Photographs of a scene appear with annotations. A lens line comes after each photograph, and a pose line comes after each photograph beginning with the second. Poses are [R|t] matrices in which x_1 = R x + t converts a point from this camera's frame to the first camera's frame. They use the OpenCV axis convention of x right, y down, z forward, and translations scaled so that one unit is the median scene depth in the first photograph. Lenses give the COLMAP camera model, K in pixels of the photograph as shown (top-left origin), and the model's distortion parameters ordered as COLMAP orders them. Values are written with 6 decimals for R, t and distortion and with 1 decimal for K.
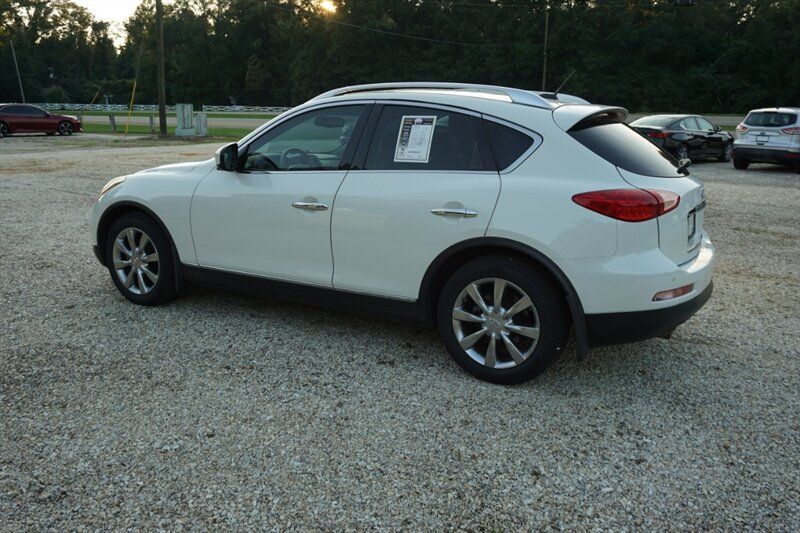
lens RADIAL K [[700.0, 0, 372.6], [0, 700.0, 267.9], [0, 0, 1]] dist [-0.020830, 0.029631]
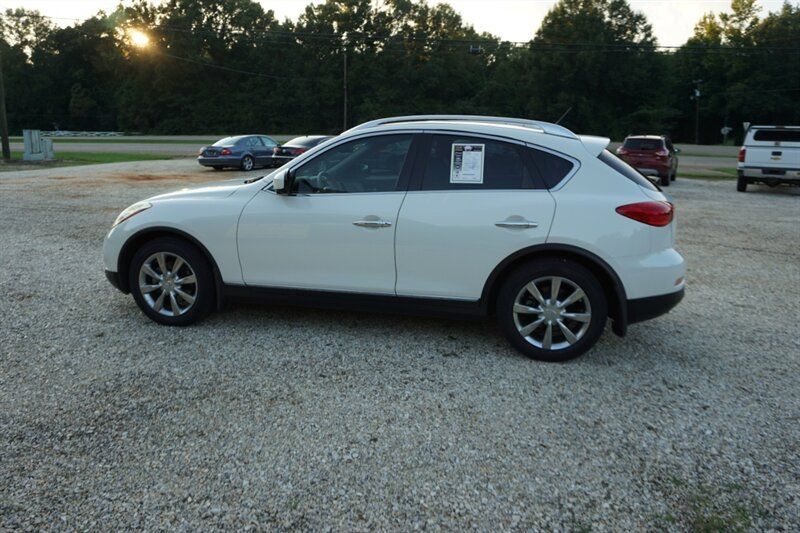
lens RADIAL K [[592.4, 0, 396.5], [0, 592.4, 264.9], [0, 0, 1]] dist [-0.027669, -0.002866]
pose [[0.950866, -0.066168, 0.302450, -0.368908], [0.067376, 0.997707, 0.006451, -0.028115], [-0.302183, 0.014244, 0.953143, 0.087714]]
